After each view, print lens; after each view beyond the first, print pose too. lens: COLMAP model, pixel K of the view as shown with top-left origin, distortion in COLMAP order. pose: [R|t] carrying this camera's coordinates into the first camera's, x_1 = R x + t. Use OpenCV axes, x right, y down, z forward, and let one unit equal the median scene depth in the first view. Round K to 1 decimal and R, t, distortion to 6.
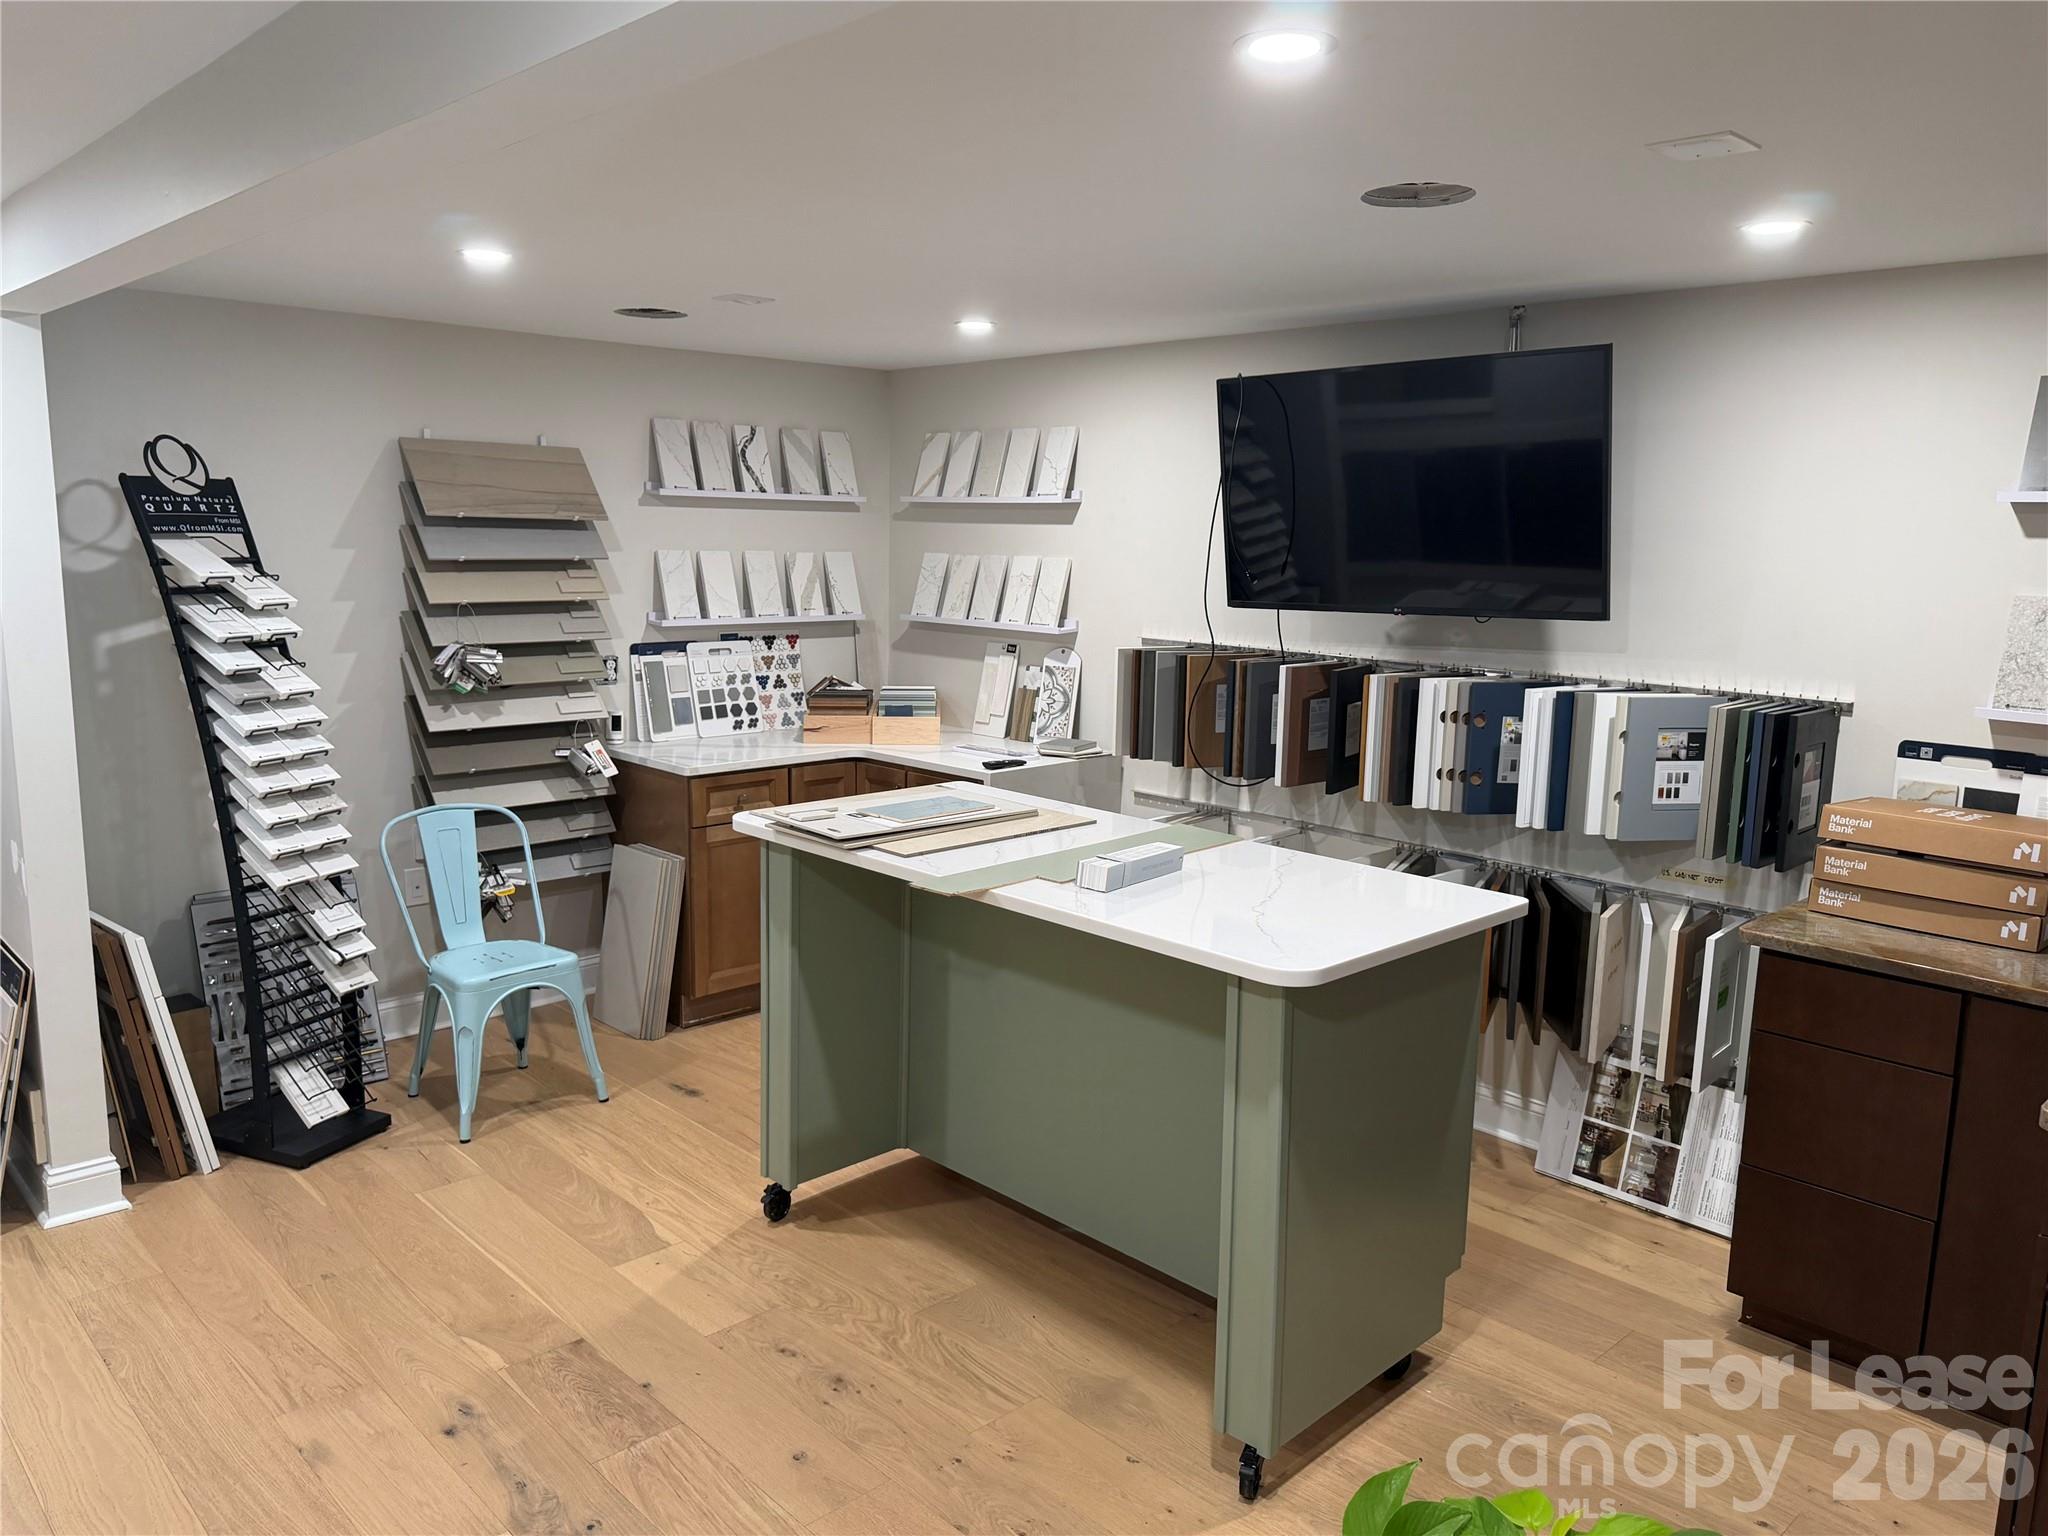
lens RADIAL K [[1458.8, 0, 1024.0], [0, 1458.8, 768.0], [0, 0, 1]] dist [0.069629, -0.134285]
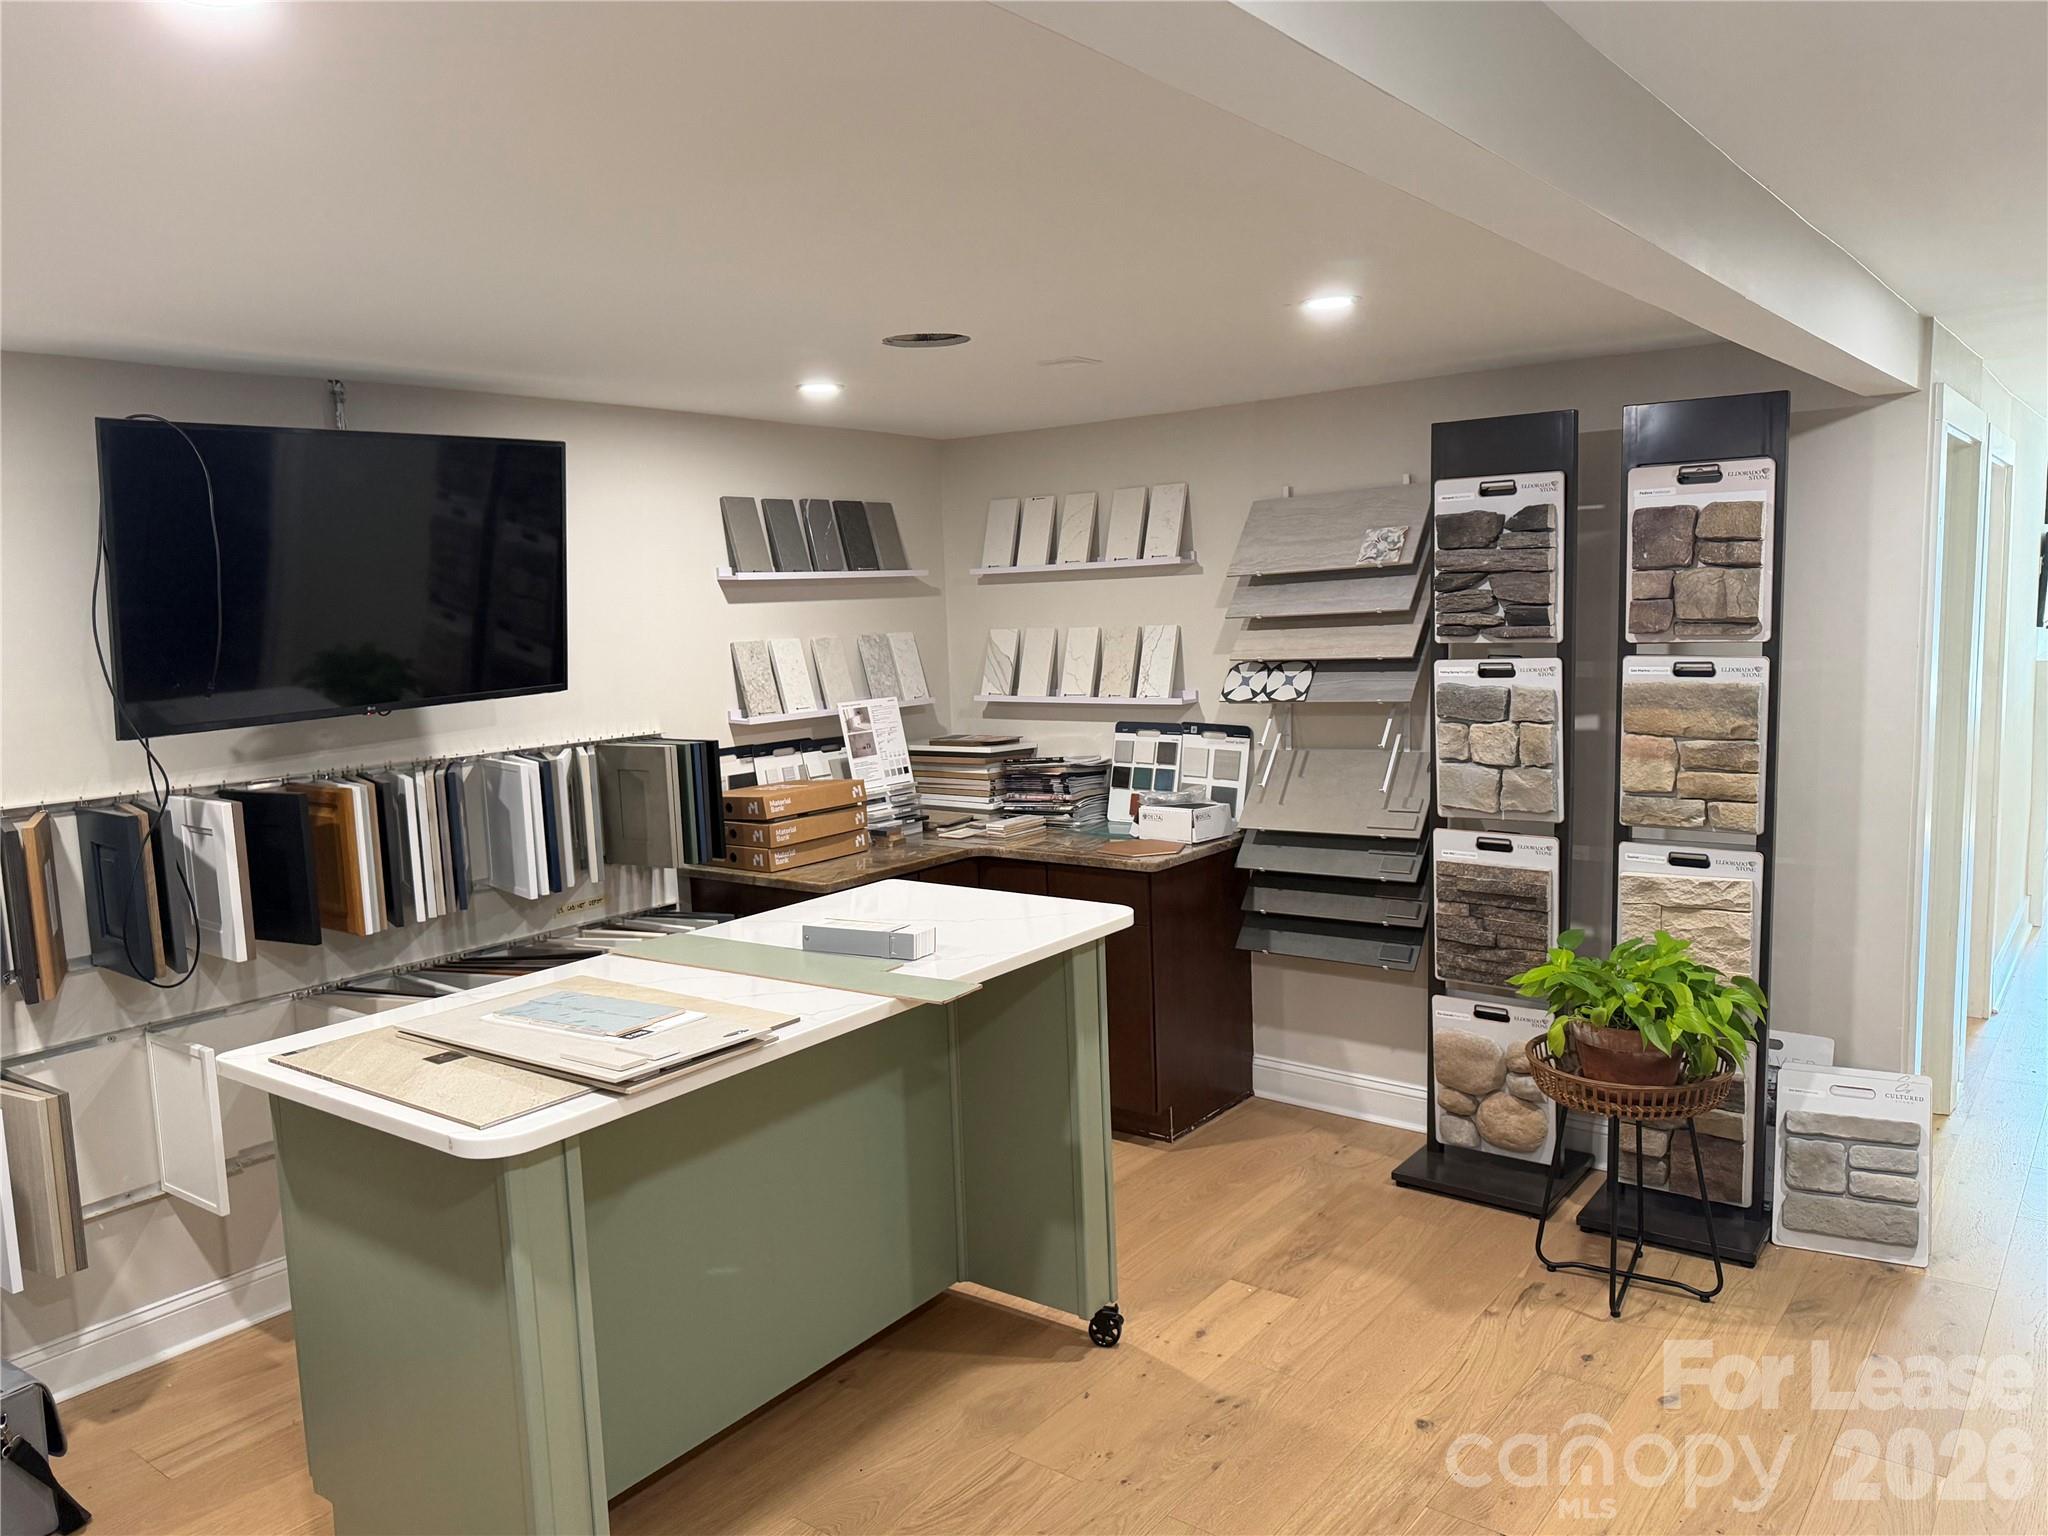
lens RADIAL K [[1458.8, 0, 1024.0], [0, 1458.8, 768.0], [0, 0, 1]] dist [0.069629, -0.134285]
pose [[-0.144607, -0.126357, 0.981388, -0.676970], [0.199791, 0.967656, 0.154028, -0.131655], [-0.969109, 0.218346, -0.114685, 0.733518]]
